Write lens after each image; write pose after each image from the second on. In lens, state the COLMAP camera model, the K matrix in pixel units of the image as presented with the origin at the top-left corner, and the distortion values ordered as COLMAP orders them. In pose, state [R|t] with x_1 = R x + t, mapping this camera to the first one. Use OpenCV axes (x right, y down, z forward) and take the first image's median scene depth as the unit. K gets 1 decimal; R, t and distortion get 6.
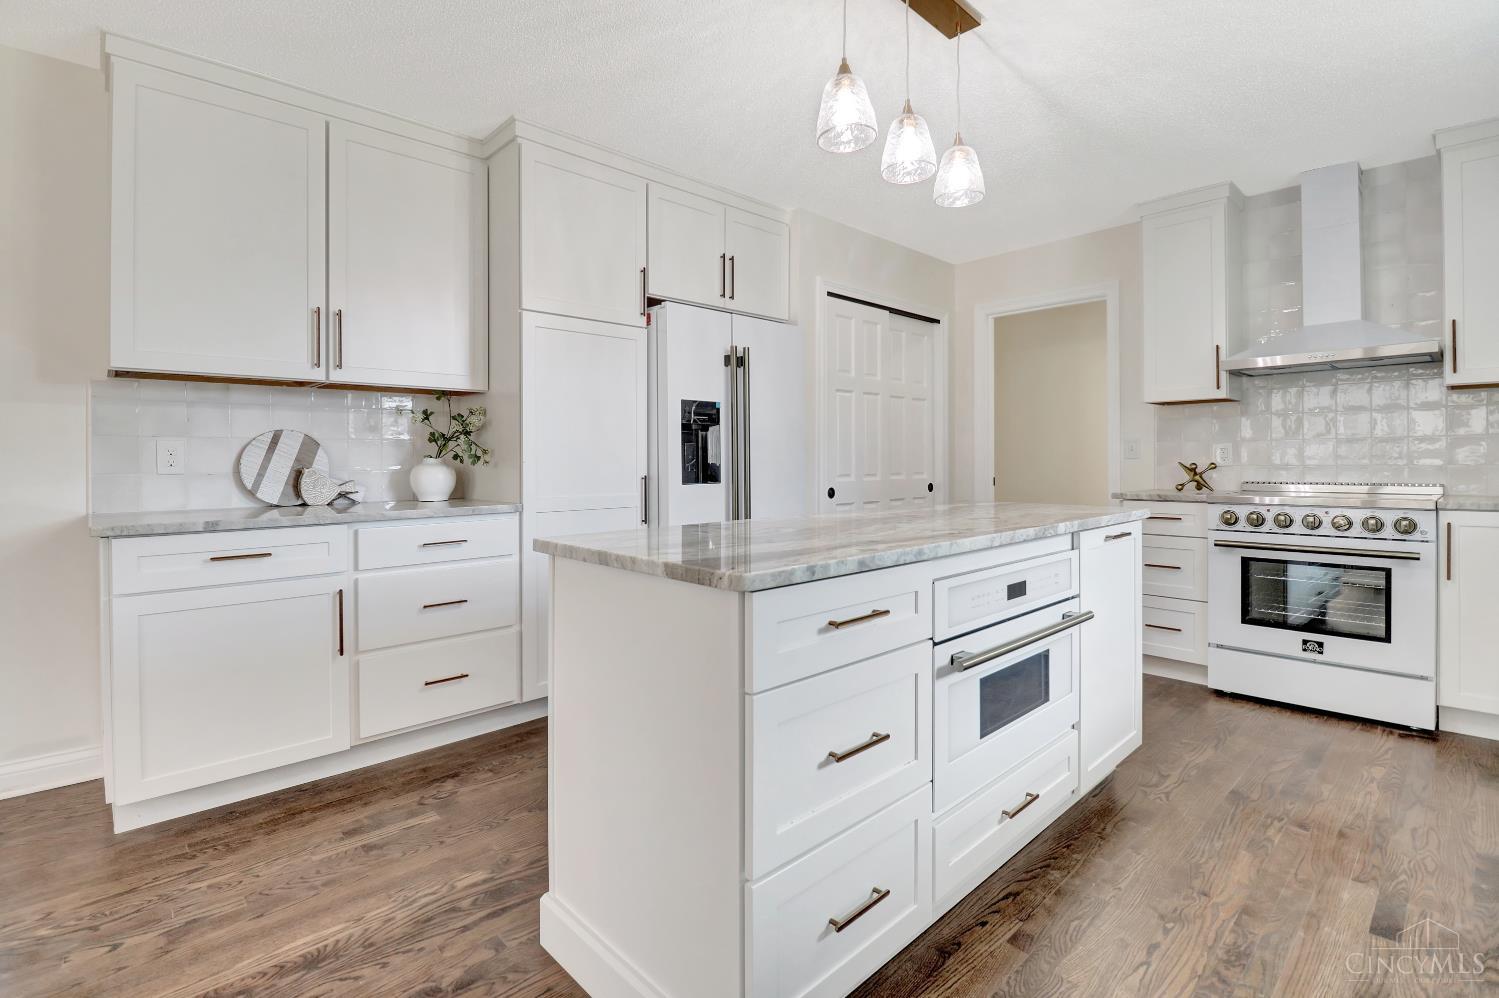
lens RADIAL K [[701.2, 0, 744.1], [0, 701.2, 452.6], [0, 0, 1]] dist [0.001381, 0.000152]
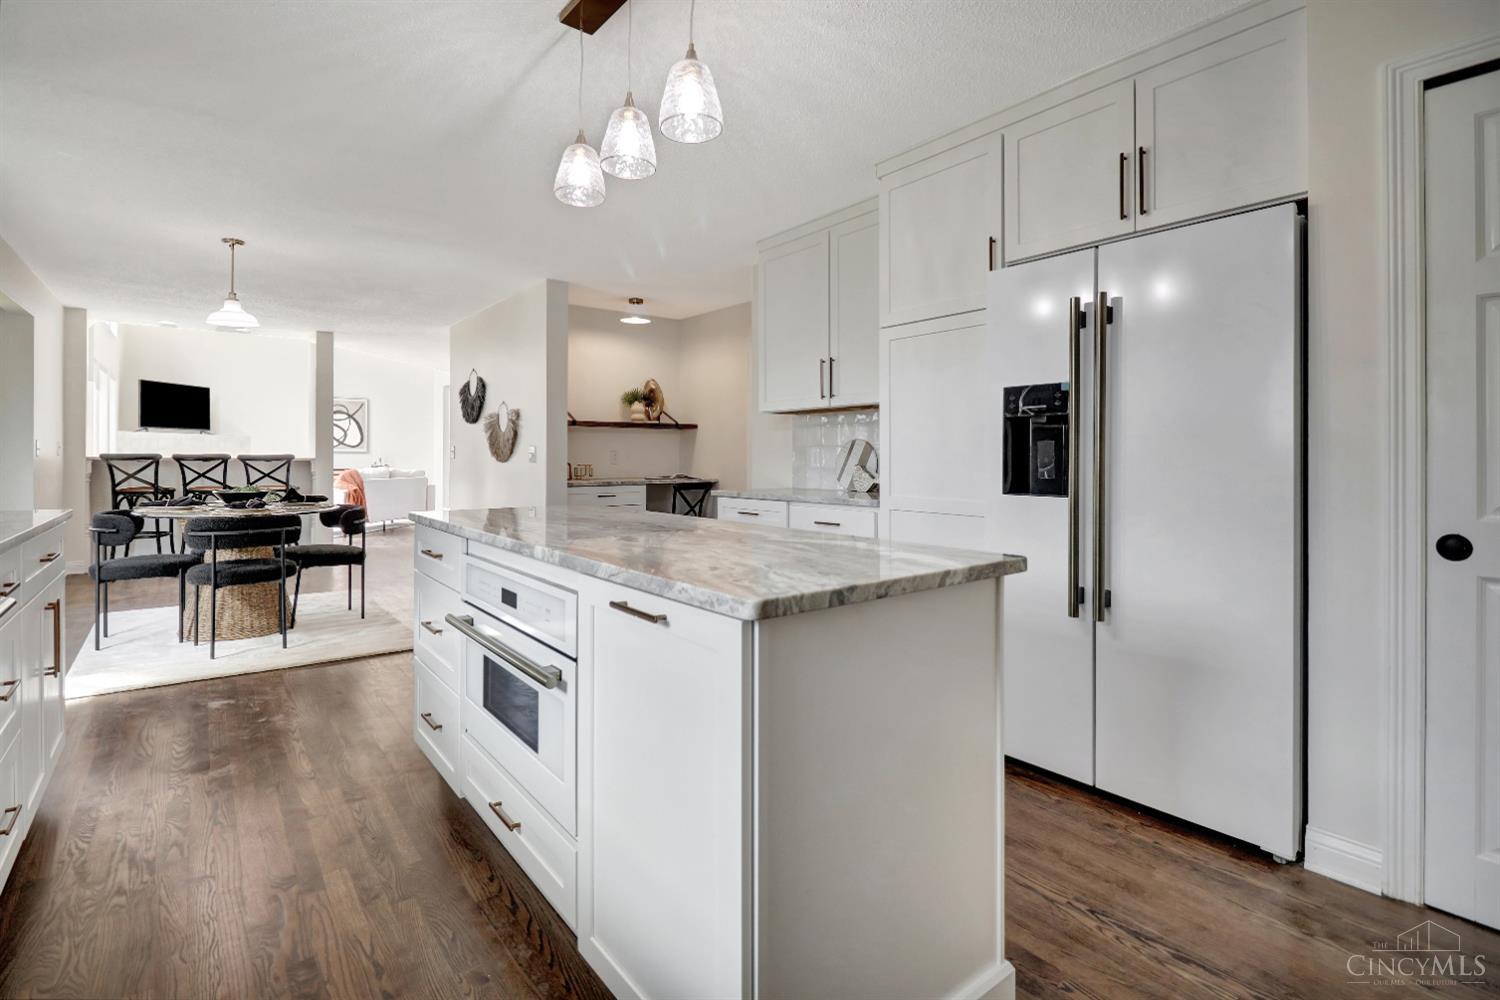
lens RADIAL K [[701.7, 0, 744.6], [0, 701.7, 453.5], [0, 0, 1]] dist [0.001381, 0.000152]
pose [[-0.088137, -0.001434, -0.996107, 0.929353], [0.008146, 0.999964, -0.002160, -0.001760], [0.996075, -0.008305, -0.088122, 0.984362]]
